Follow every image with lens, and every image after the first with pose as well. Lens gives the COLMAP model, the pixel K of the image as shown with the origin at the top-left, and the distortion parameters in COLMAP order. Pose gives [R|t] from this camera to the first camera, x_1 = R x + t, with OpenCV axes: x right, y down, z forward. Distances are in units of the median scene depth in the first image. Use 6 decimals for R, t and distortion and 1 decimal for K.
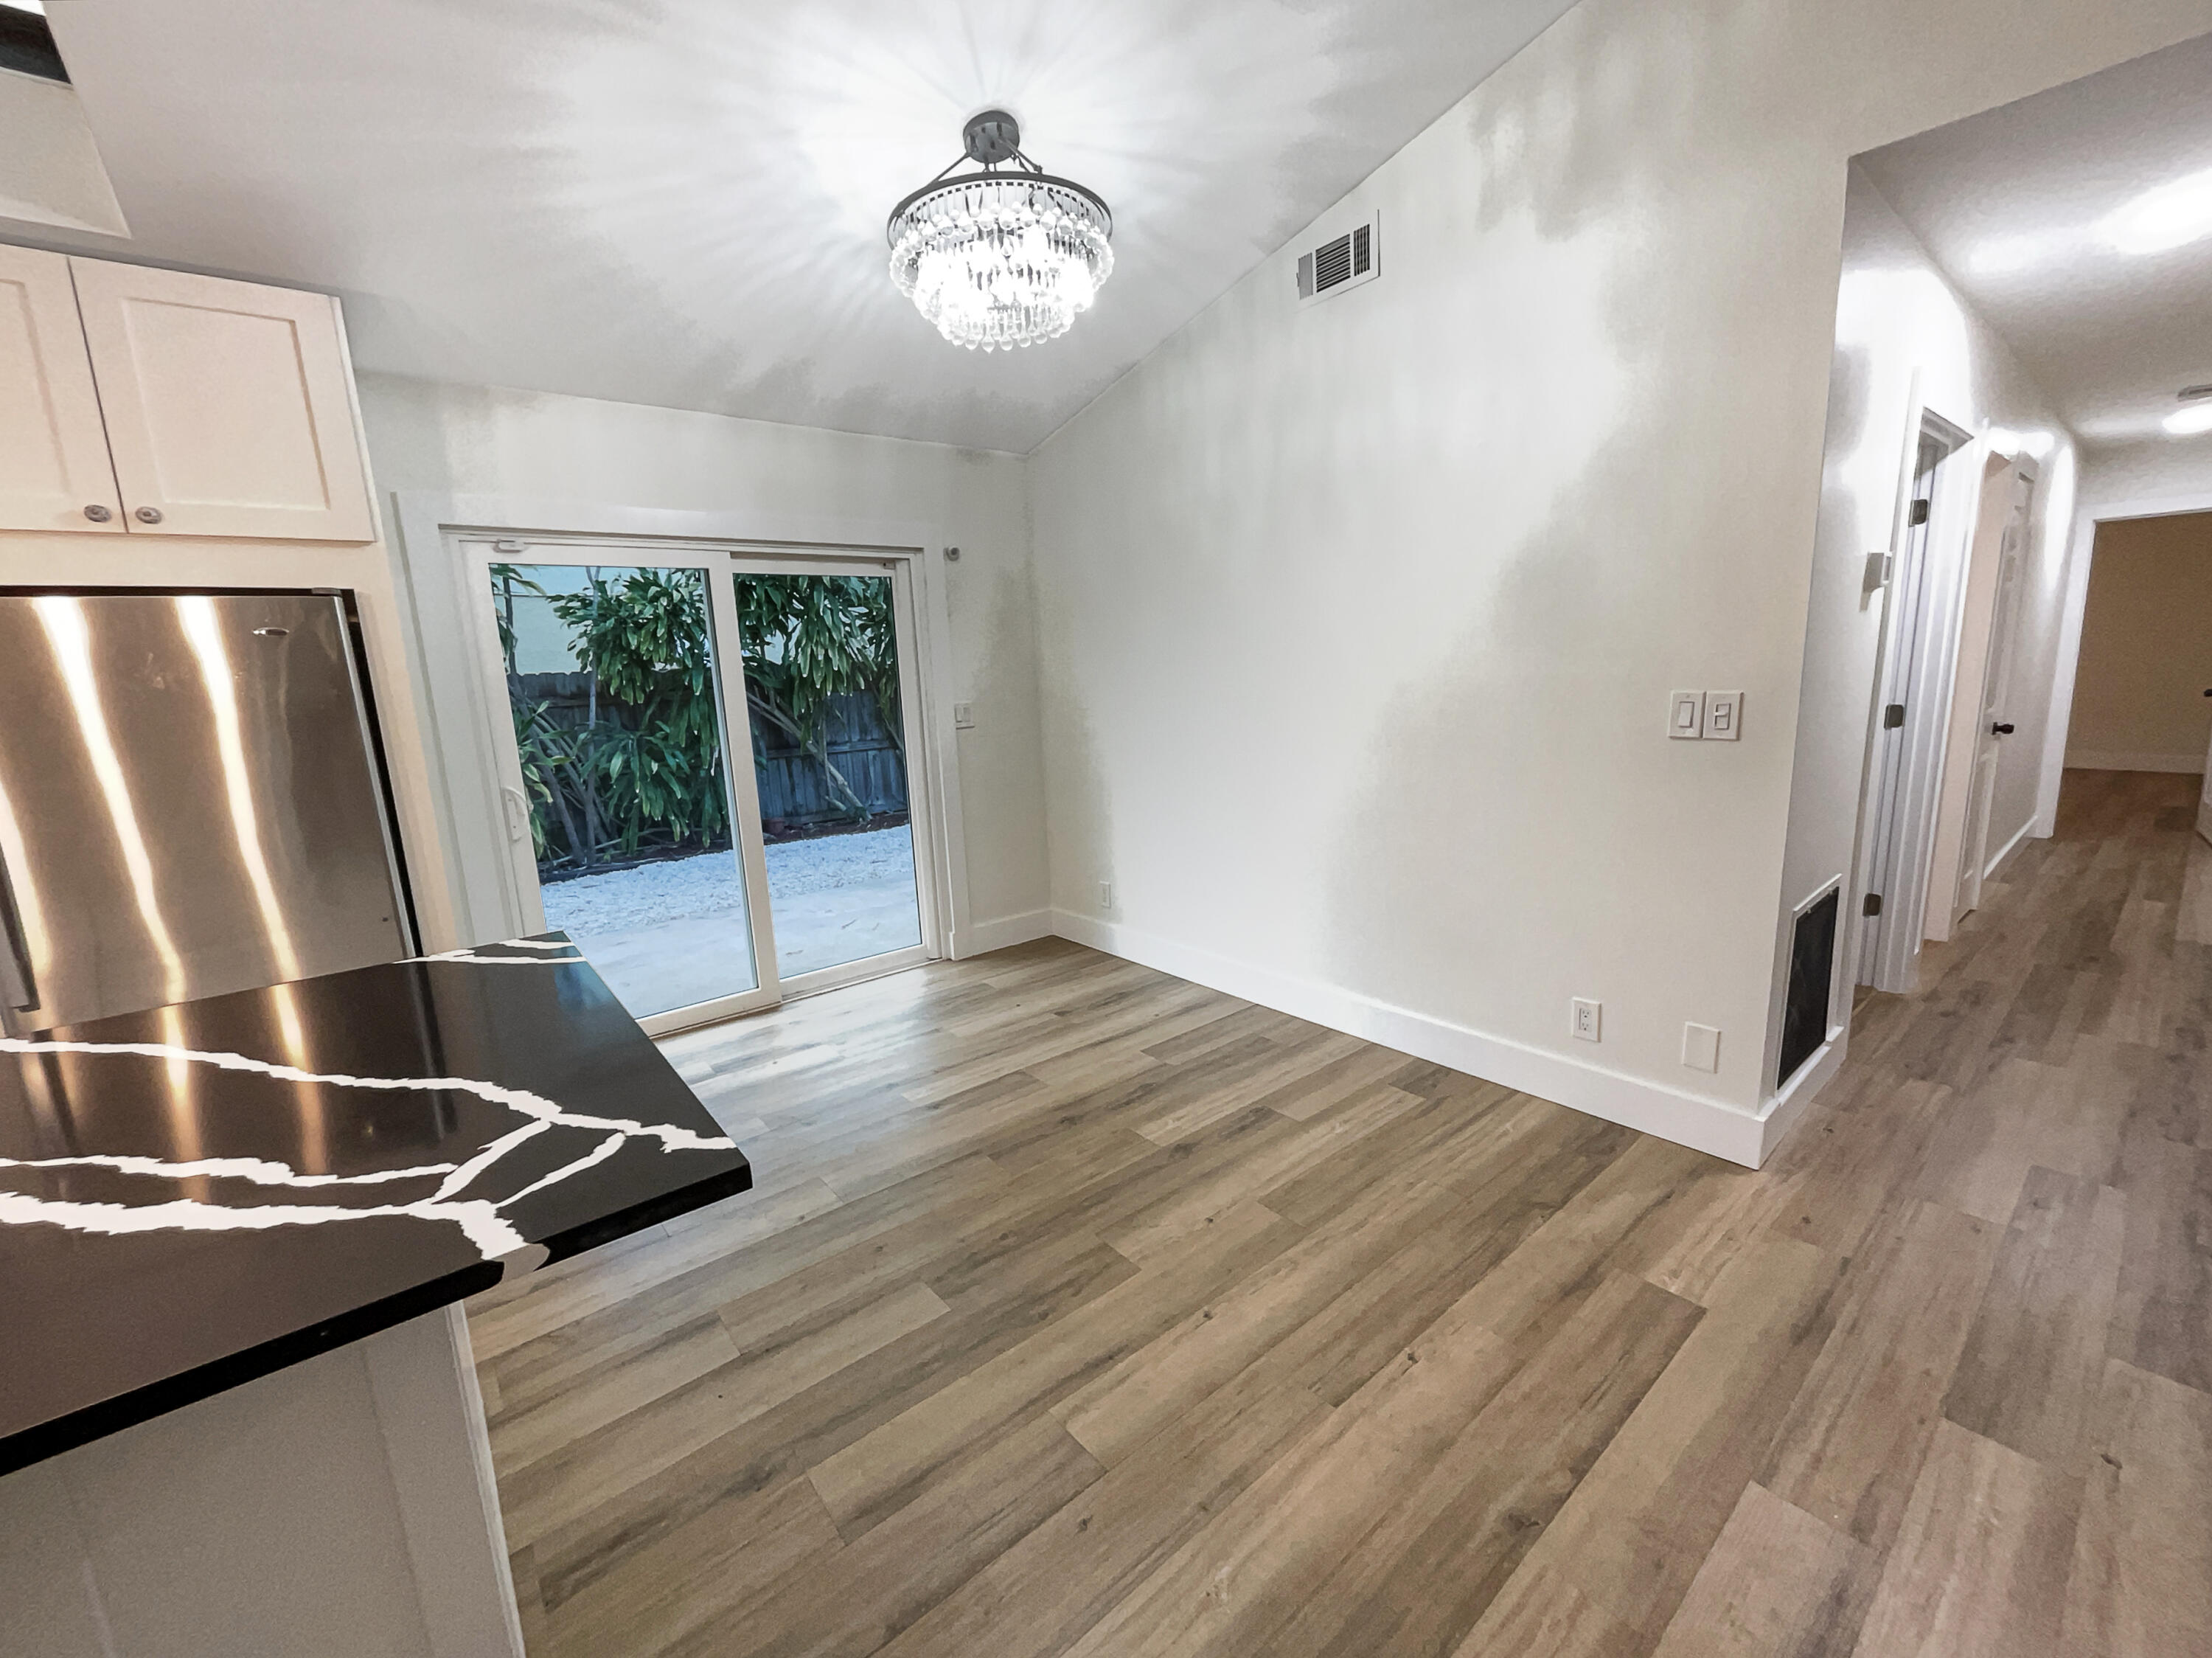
lens RADIAL K [[917.1, 0, 1087.5], [0, 917.1, 830.6], [0, 0, 1]] dist [-0.003392, 0.000172]
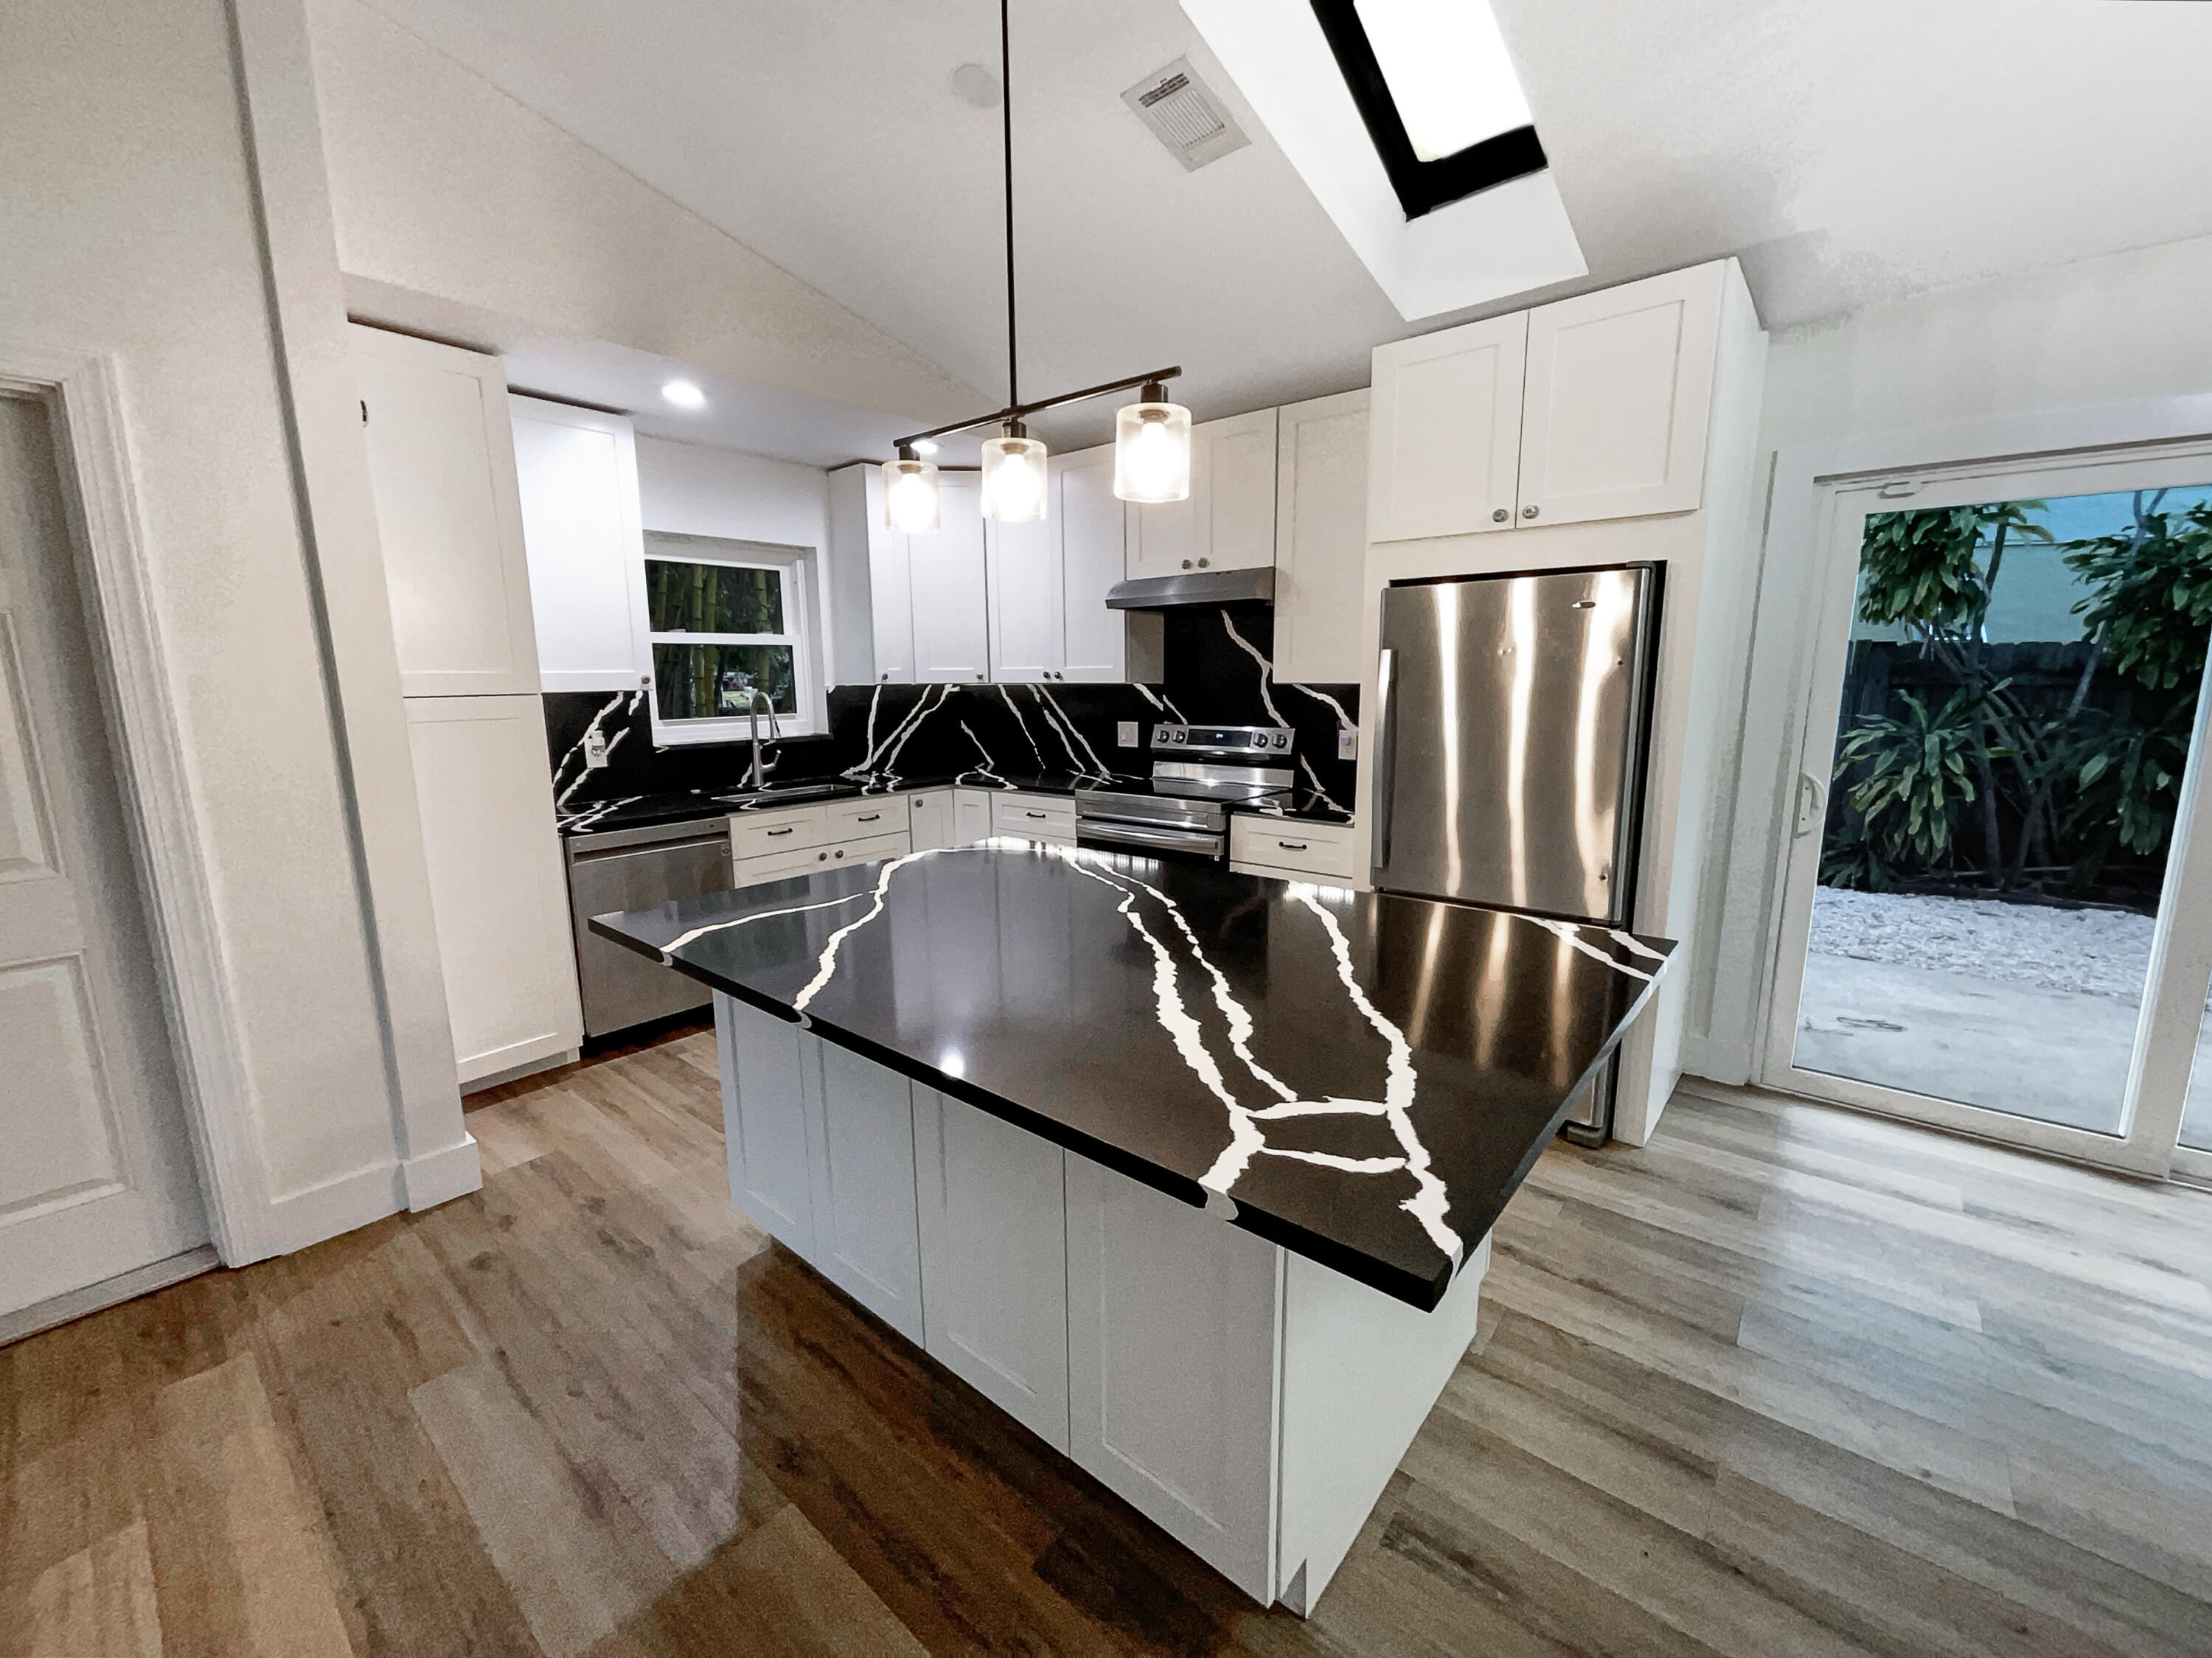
lens RADIAL K [[884.8, 0, 1080.1], [0, 884.8, 826.6], [0, 0, 1]] dist [0.000593, -0.000388]
pose [[0.184929, 0.211869, -0.959642, 0.067676], [-0.174280, 0.968077, 0.180146, -0.030878], [0.967175, 0.133932, 0.215950, 0.152411]]
